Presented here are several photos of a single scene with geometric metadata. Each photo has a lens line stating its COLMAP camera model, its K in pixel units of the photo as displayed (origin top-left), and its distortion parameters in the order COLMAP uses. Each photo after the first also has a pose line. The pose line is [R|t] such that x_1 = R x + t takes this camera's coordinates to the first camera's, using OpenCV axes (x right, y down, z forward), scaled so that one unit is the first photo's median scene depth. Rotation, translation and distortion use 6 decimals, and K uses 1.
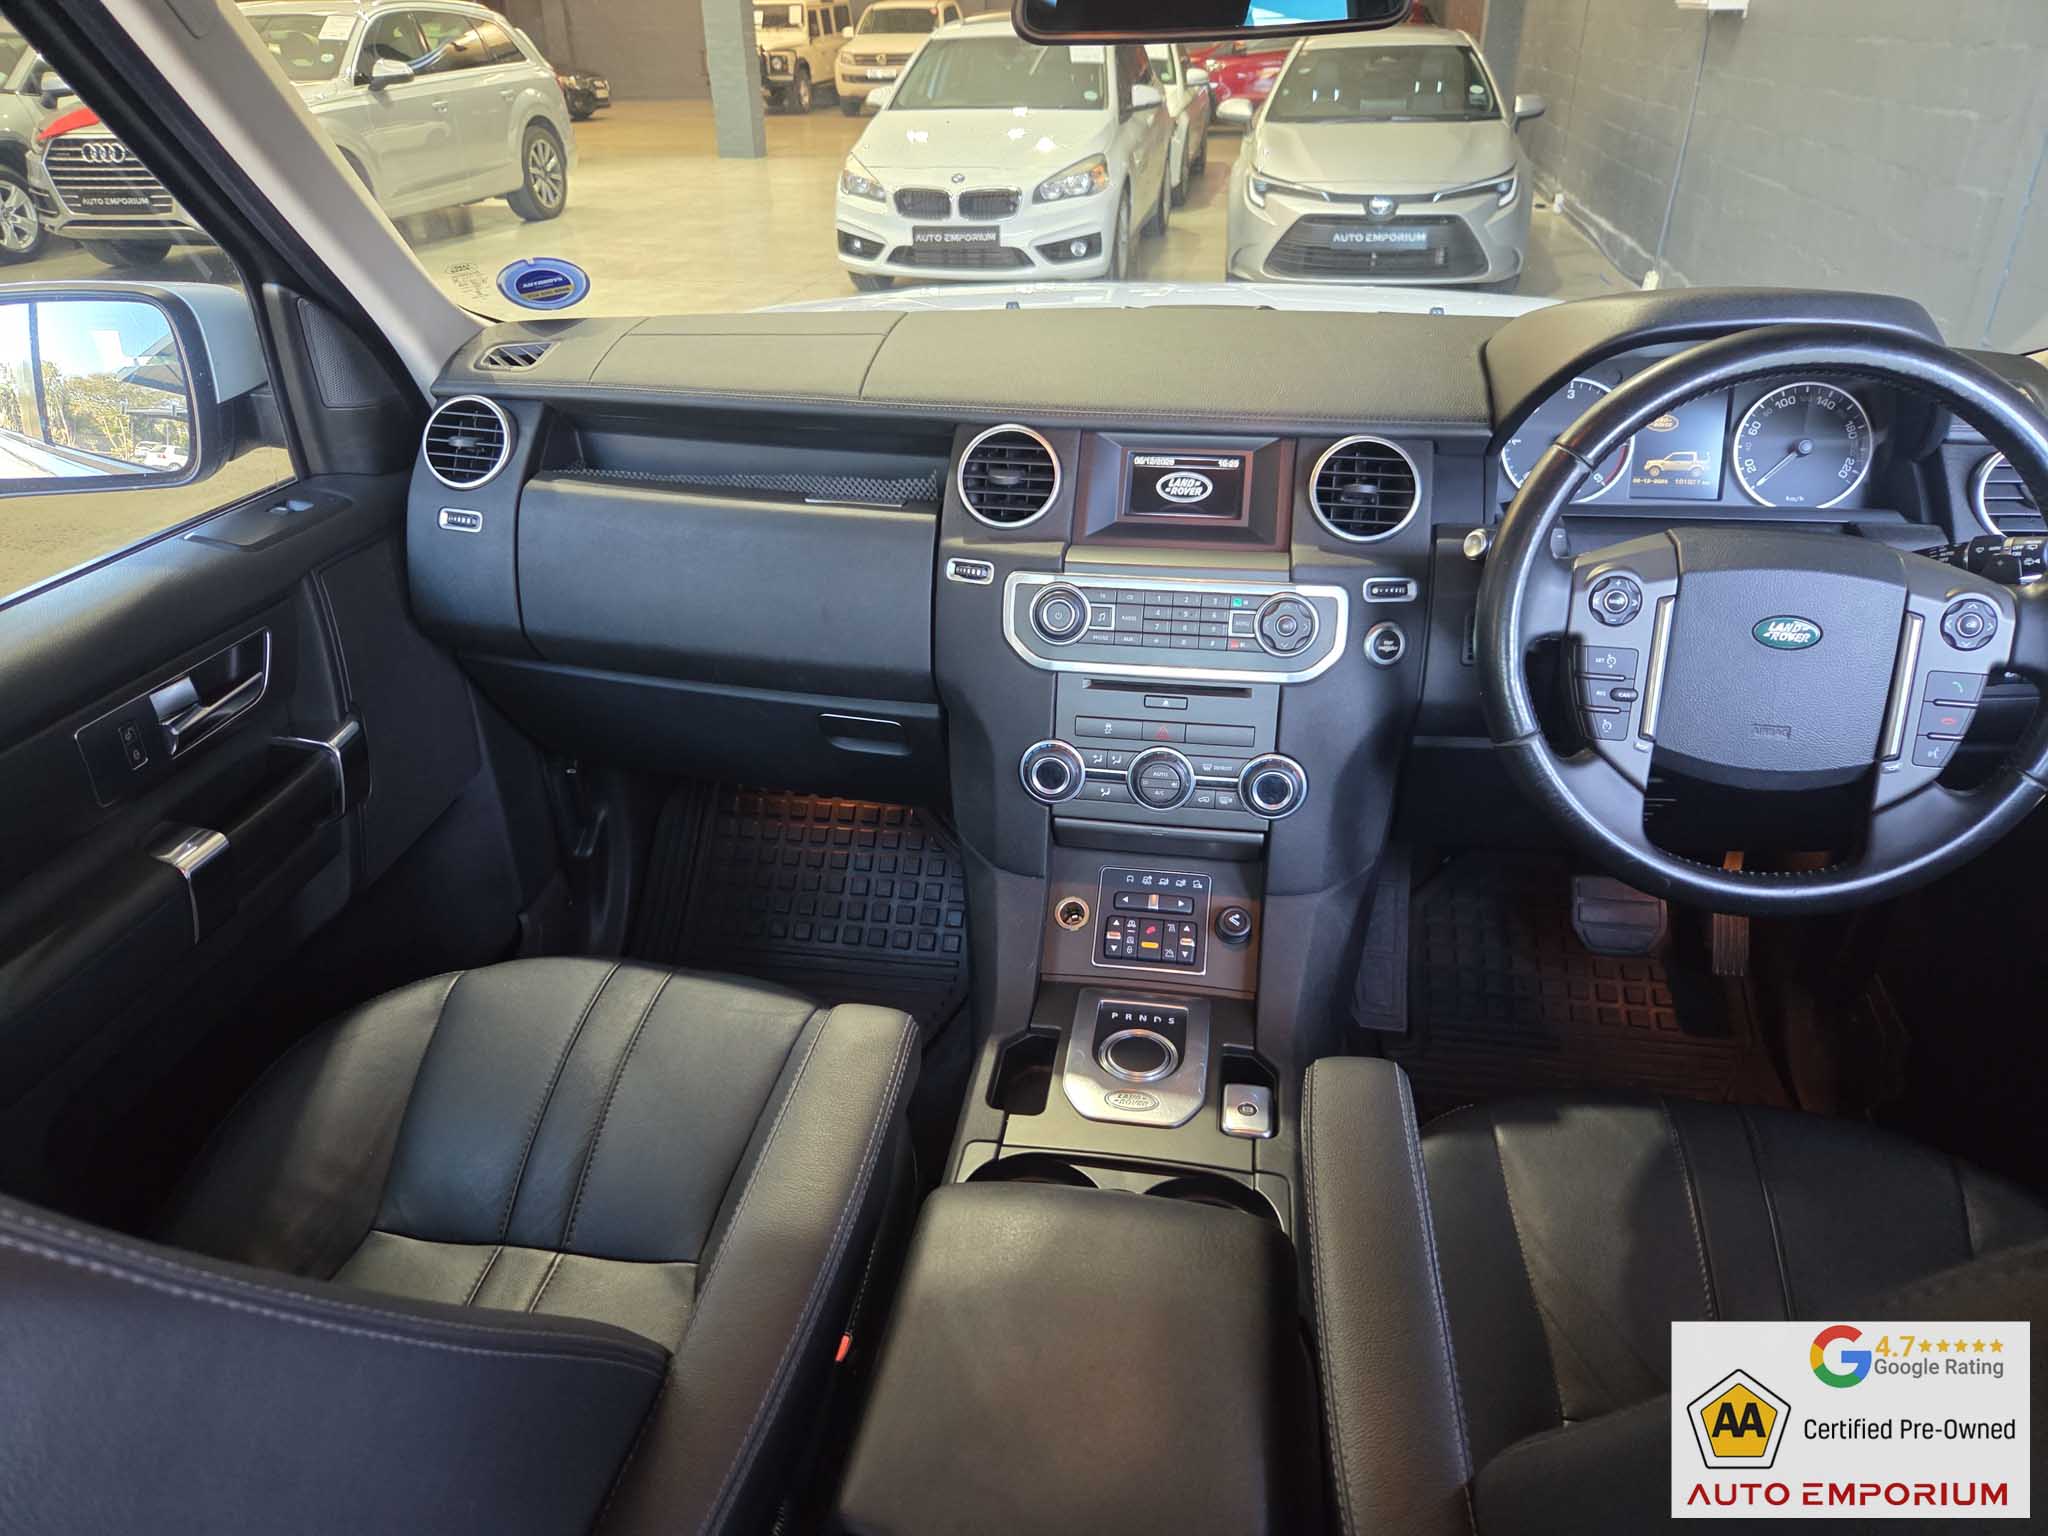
lens RADIAL K [[1377.7, 0, 1017.9], [0, 1377.7, 776.7], [0, 0, 1]] dist [0.058164, -0.051334]
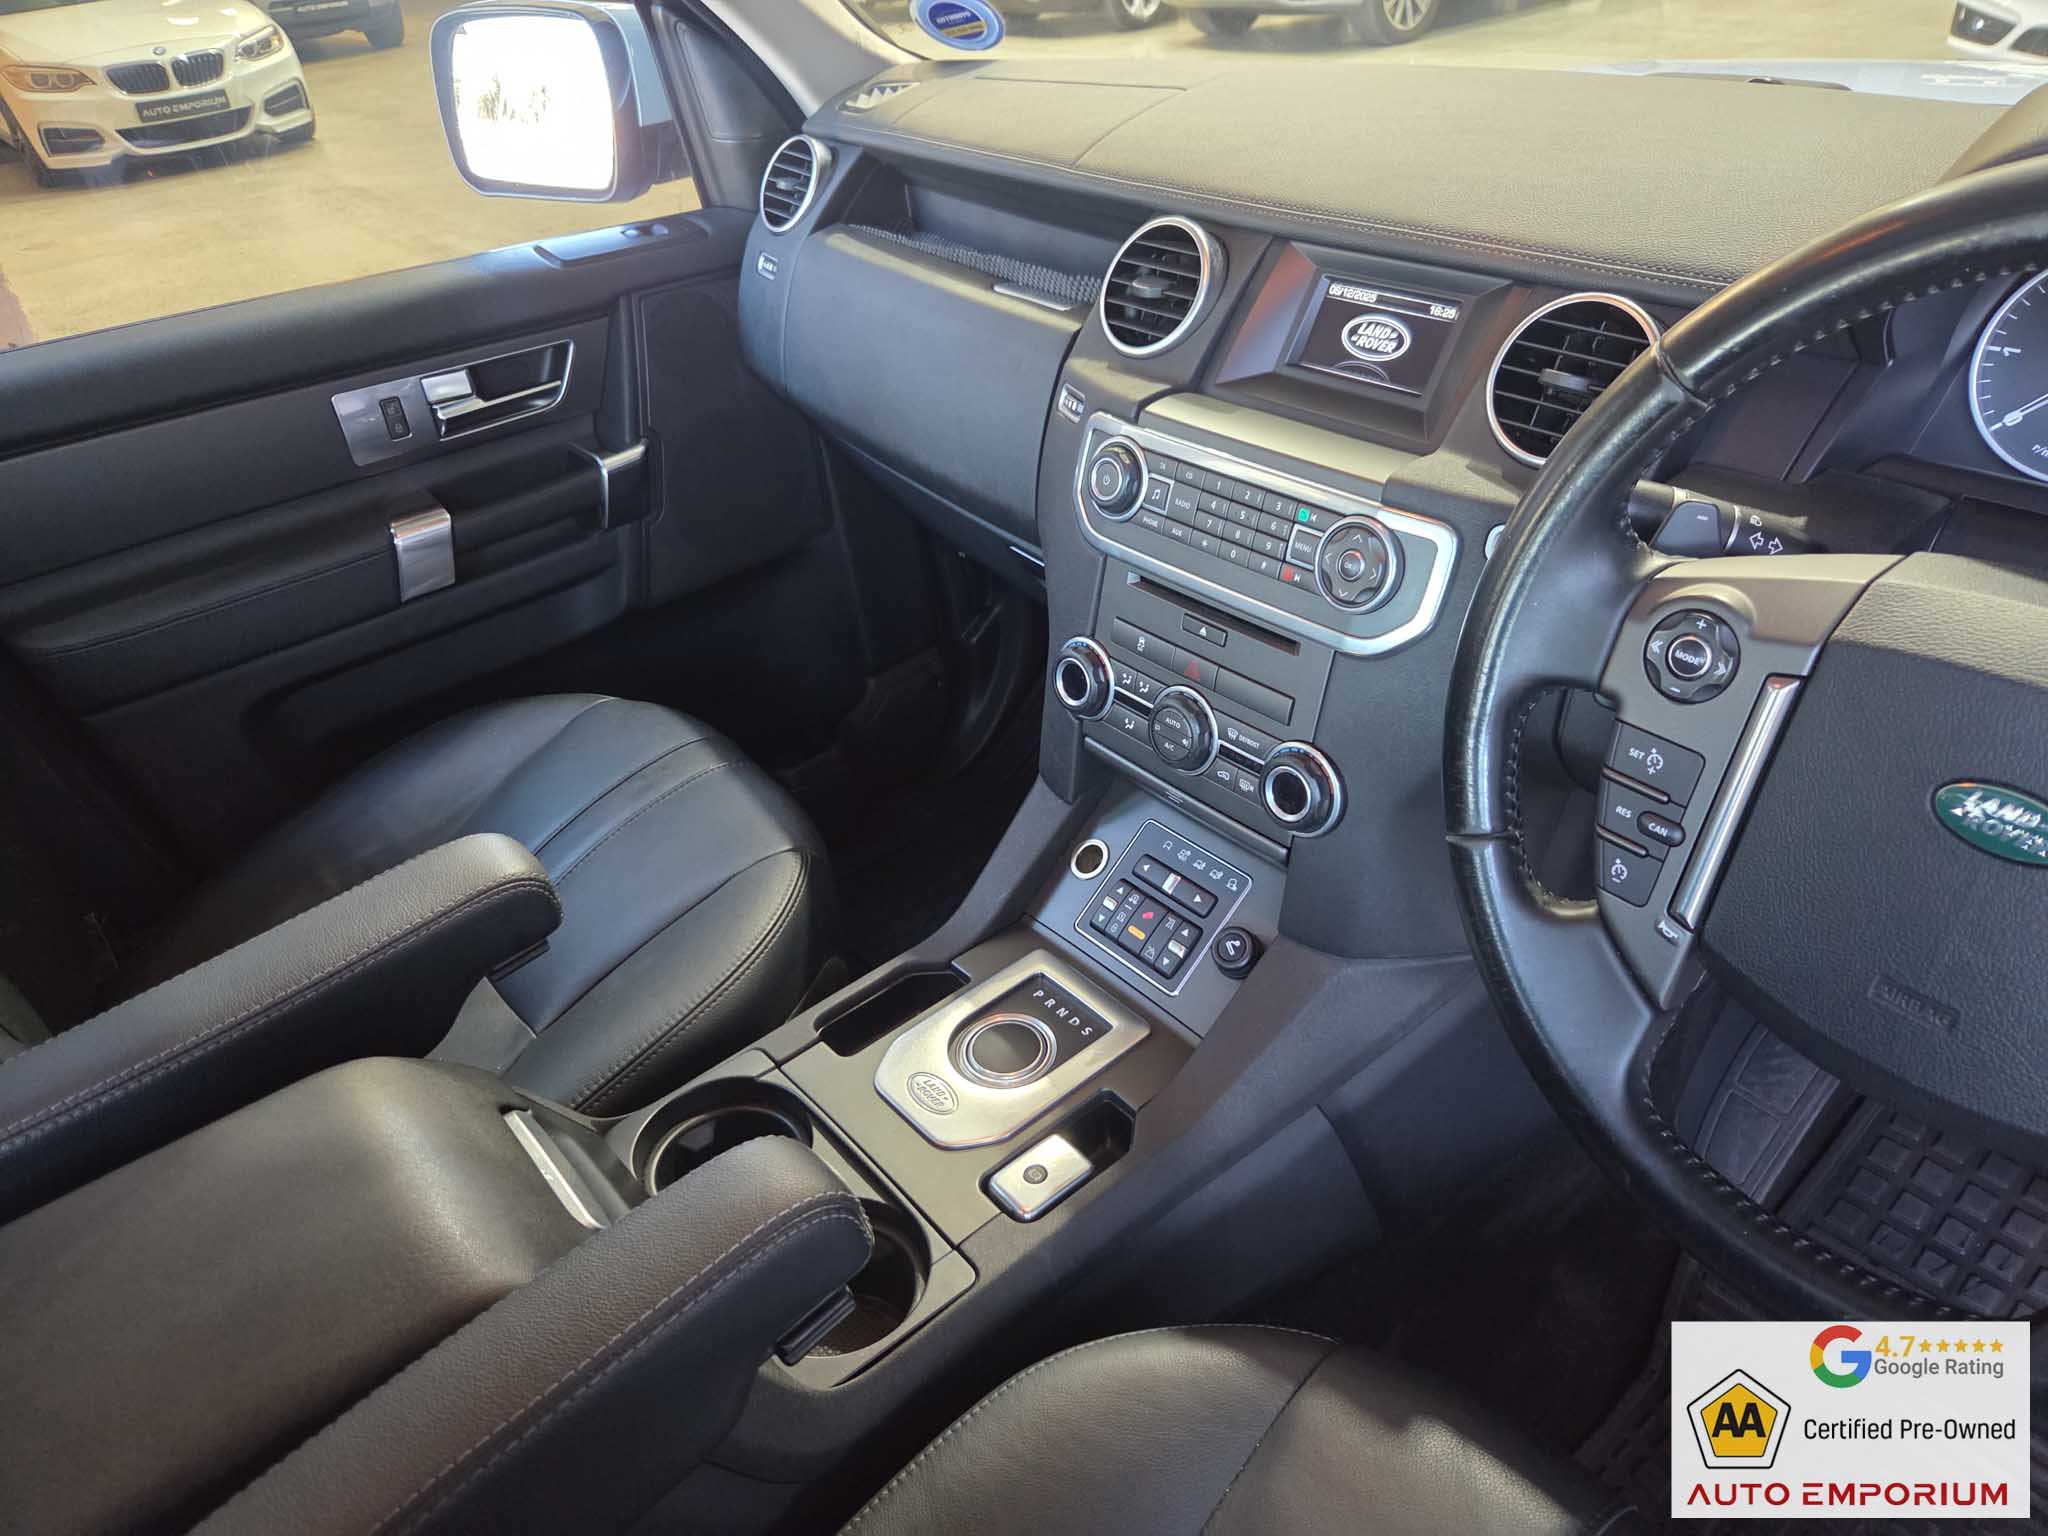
lens RADIAL K [[1381.7, 0, 1024.0], [0, 1381.7, 768.0], [0, 0, 1]] dist [0.015520, -0.003801]
pose [[0.759976, 0.327394, -0.561471, 0.449291], [-0.254218, 0.944778, 0.206805, -0.107333], [0.598172, -0.014431, 0.801238, 0.348756]]
